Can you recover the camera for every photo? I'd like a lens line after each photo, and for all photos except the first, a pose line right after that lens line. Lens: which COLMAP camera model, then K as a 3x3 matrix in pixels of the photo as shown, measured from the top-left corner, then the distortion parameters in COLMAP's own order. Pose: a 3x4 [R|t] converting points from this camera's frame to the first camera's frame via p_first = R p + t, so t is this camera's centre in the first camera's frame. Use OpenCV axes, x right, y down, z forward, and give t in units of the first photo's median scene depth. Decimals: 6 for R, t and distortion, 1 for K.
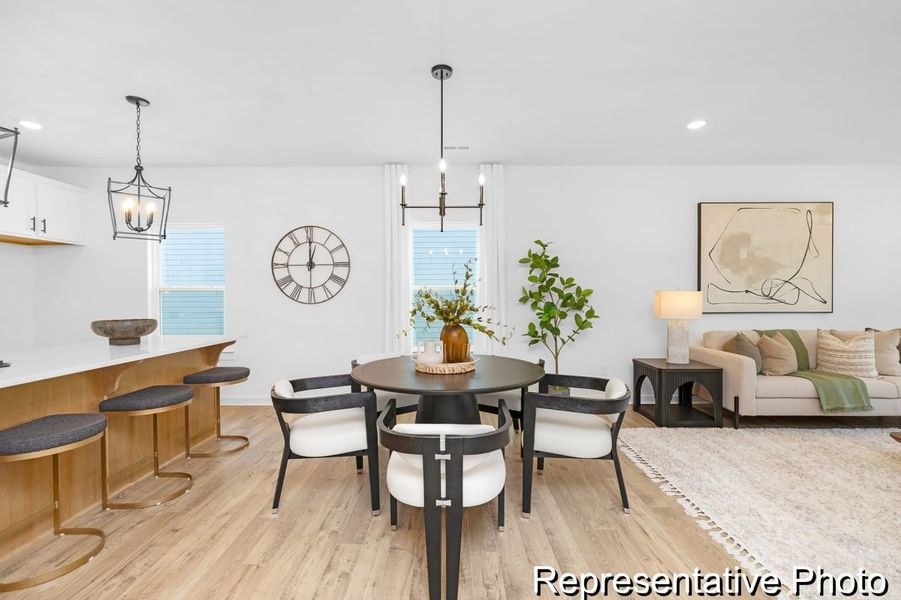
lens RADIAL K [[386.7, 0, 450.2], [0, 386.7, 299.3], [0, 0, 1]] dist [0.004692, 0.000375]
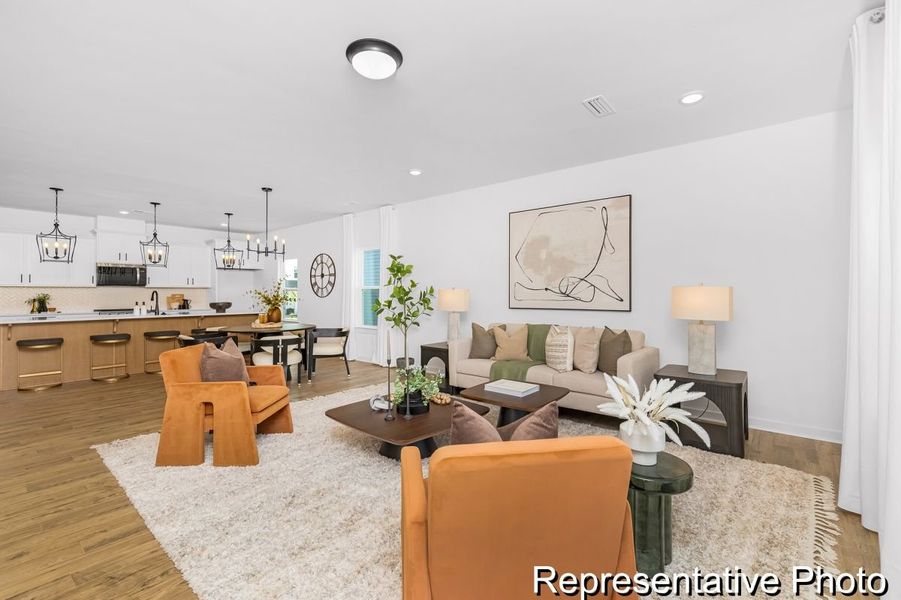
lens RADIAL K [[386.7, 0, 450.7], [0, 386.7, 289.8], [0, 0, 1]] dist [0.004692, 0.000375]
pose [[0.771142, -0.003192, -0.636655, 1.271644], [-0.002837, 0.999960, -0.008449, -0.009236], [0.636657, 0.008322, 0.771102, -0.002372]]
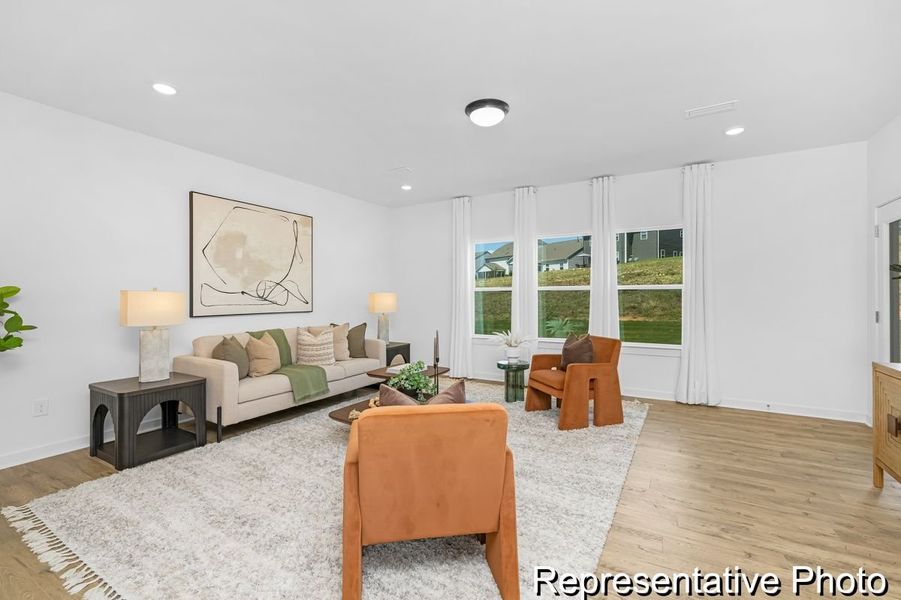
lens RADIAL K [[386.7, 0, 444.5], [0, 386.7, 300.7], [0, 0, 1]] dist [0.004692, 0.000375]
pose [[0.518674, -0.007242, 0.854941, 0.195437], [0.005723, 0.999971, 0.004998, -0.002178], [-0.854953, 0.002301, 0.518701, 0.055878]]
